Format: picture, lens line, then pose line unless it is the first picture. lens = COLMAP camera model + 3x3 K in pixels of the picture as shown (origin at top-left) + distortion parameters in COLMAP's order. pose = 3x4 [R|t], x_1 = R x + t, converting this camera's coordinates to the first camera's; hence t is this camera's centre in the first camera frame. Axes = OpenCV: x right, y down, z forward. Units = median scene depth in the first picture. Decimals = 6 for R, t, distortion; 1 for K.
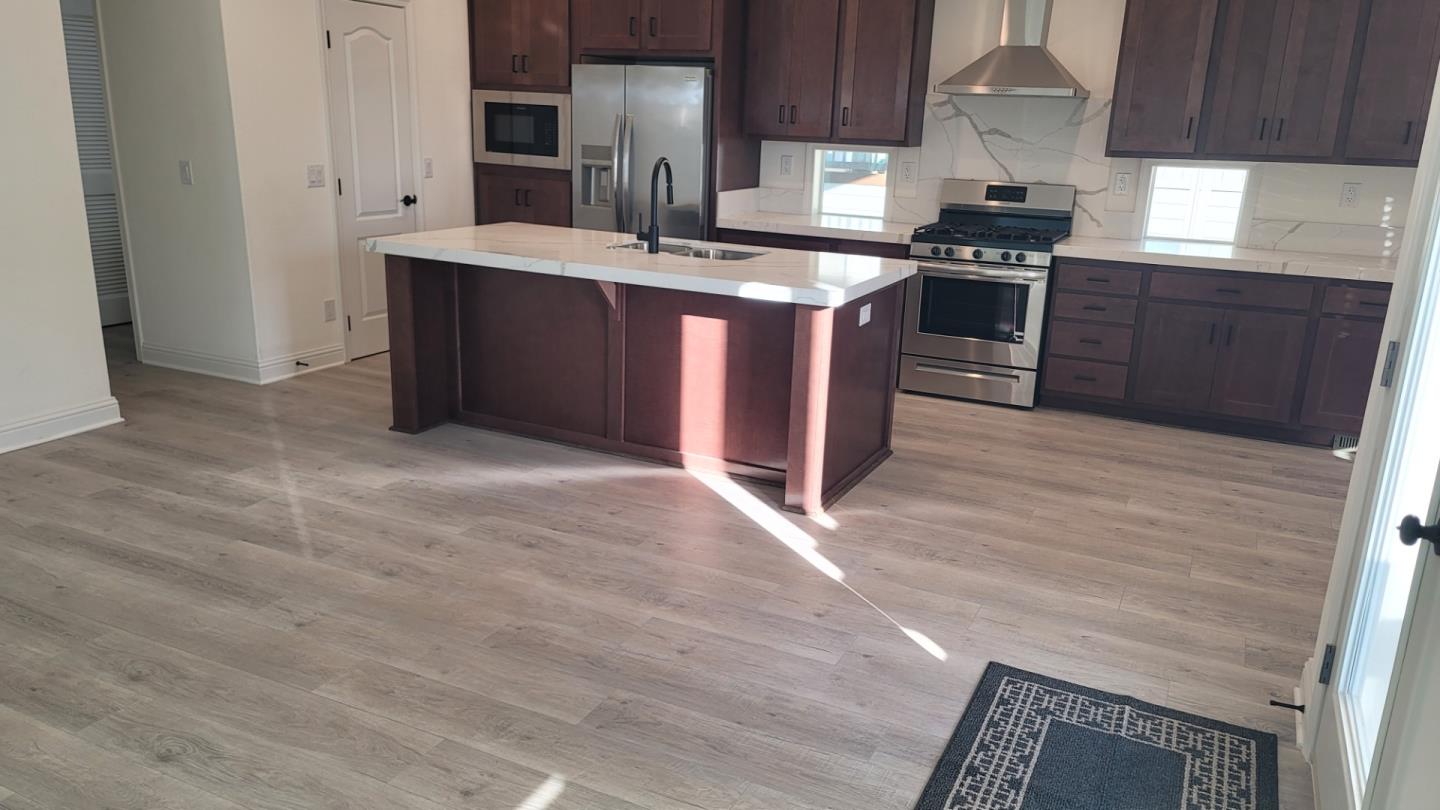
lens RADIAL K [[1052.9, 0, 721.7], [0, 1052.9, 405.6], [0, 0, 1]] dist [0.066848, -0.000289]
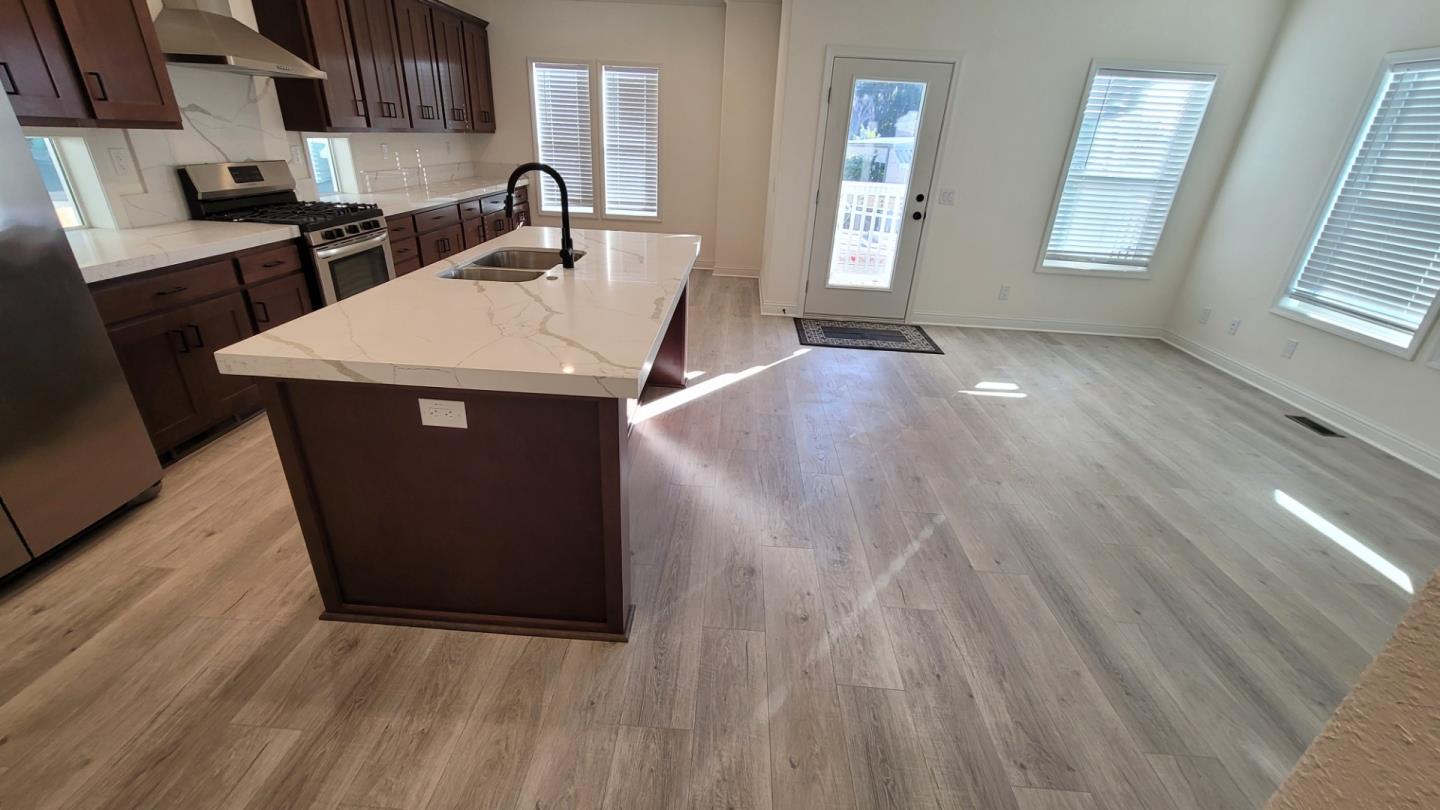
lens RADIAL K [[584.7, 0, 718.4], [0, 584.7, 406.3], [0, 0, 1]] dist [-0.003196, 0.000038]
pose [[-0.397614, -0.432236, 0.809367, -0.702584], [0.190290, 0.824070, 0.533571, -0.345352], [-0.897604, 0.366170, -0.245412, 1.225736]]
